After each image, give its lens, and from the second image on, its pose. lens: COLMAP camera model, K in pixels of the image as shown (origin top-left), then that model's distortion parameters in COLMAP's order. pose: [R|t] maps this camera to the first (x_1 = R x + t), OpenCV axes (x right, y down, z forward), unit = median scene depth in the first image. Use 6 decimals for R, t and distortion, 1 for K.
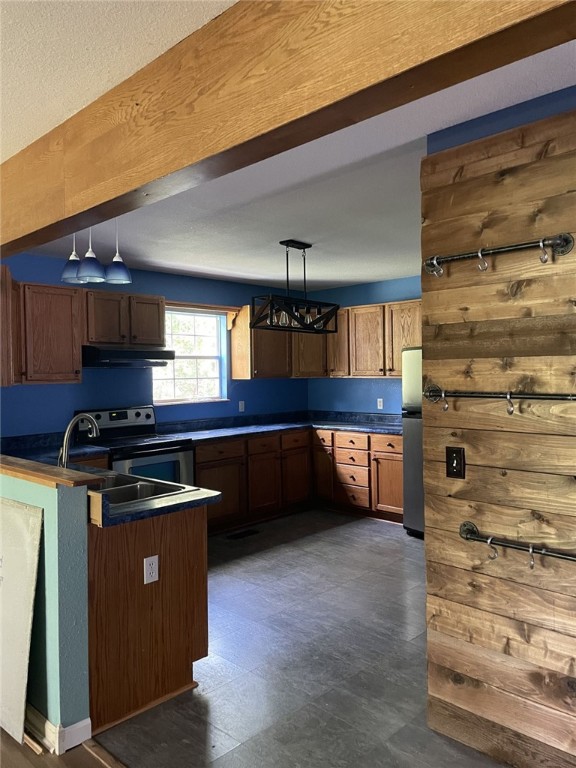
lens RADIAL K [[584.1, 0, 287.2], [0, 584.1, 384.6], [0, 0, 1]] dist [0.066015, 0.000124]
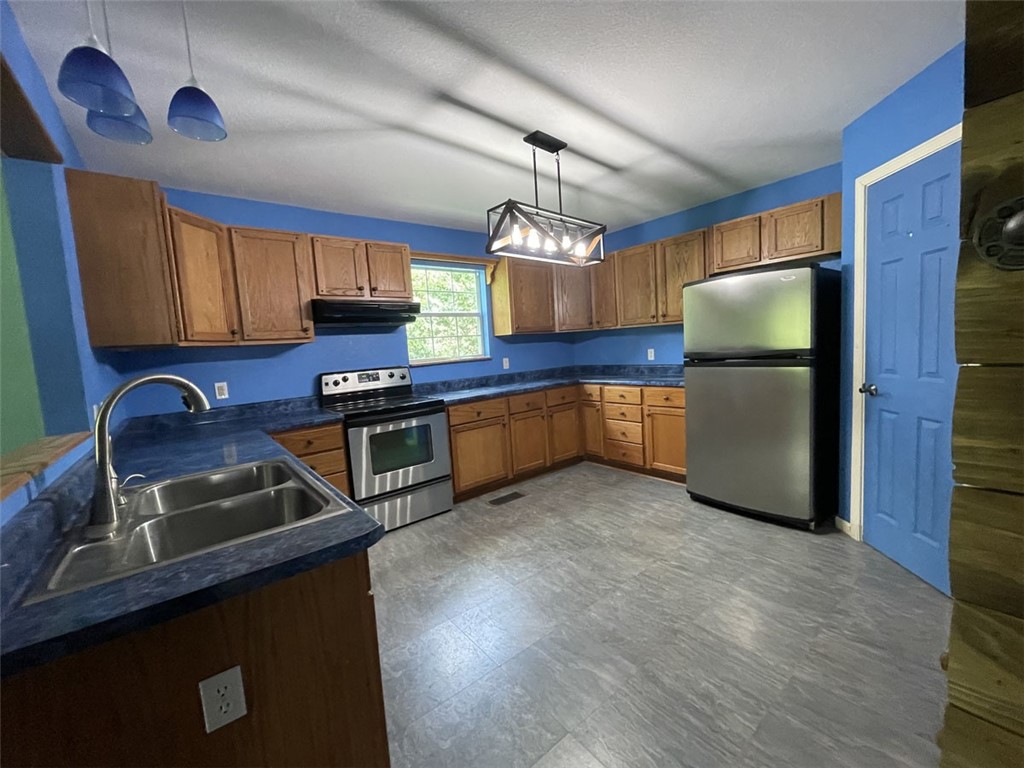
lens RADIAL K [[406.8, 0, 519.8], [0, 406.8, 381.7], [0, 0, 1]] dist [-0.001725, -0.000048]
pose [[0.992738, -0.036640, -0.114582, 0.024191], [0.044370, 0.996856, 0.065649, 0.025966], [0.111817, -0.070256, 0.991242, 0.350671]]
